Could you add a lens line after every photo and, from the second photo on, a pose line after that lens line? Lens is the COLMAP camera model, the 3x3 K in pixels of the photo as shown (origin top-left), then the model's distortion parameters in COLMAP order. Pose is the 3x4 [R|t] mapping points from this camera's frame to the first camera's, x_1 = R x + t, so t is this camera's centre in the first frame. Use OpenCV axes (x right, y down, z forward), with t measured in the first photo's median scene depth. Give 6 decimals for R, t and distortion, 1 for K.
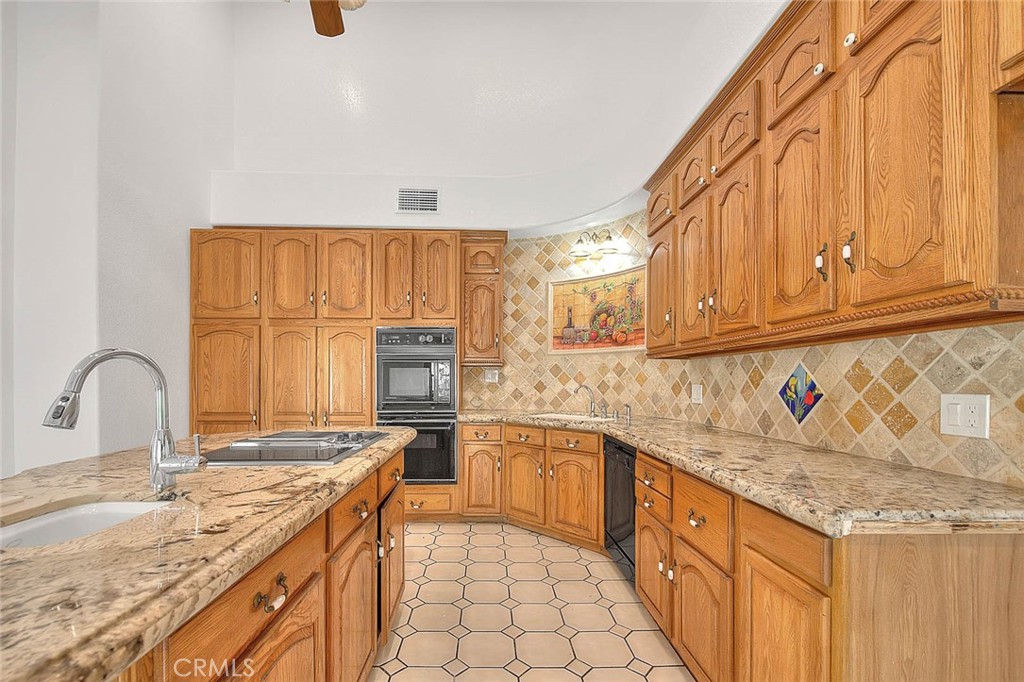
lens RADIAL K [[430.5, 0, 500.3], [0, 430.5, 380.4], [0, 0, 1]] dist [0.000423, -0.000098]
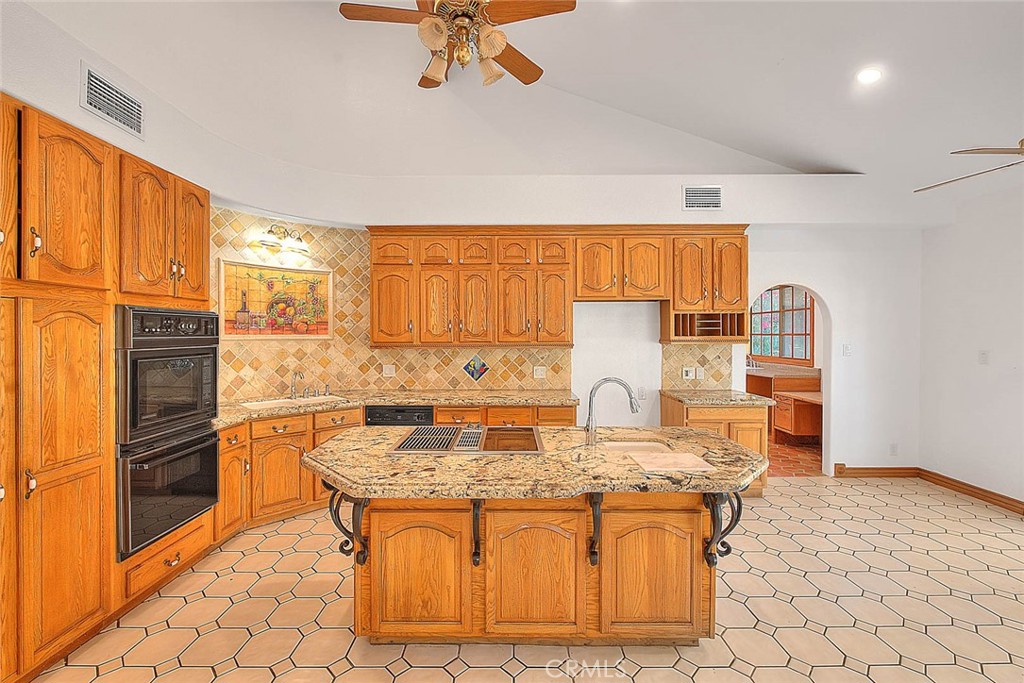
lens RADIAL K [[430.5, 0, 512.3], [0, 430.5, 336.6], [0, 0, 1]] dist [0.000423, -0.000098]
pose [[0.001135, -0.007888, 0.999968, -0.855536], [-0.004695, 0.999958, 0.007893, -0.083099], [-0.999988, -0.004704, 0.001098, 0.421133]]
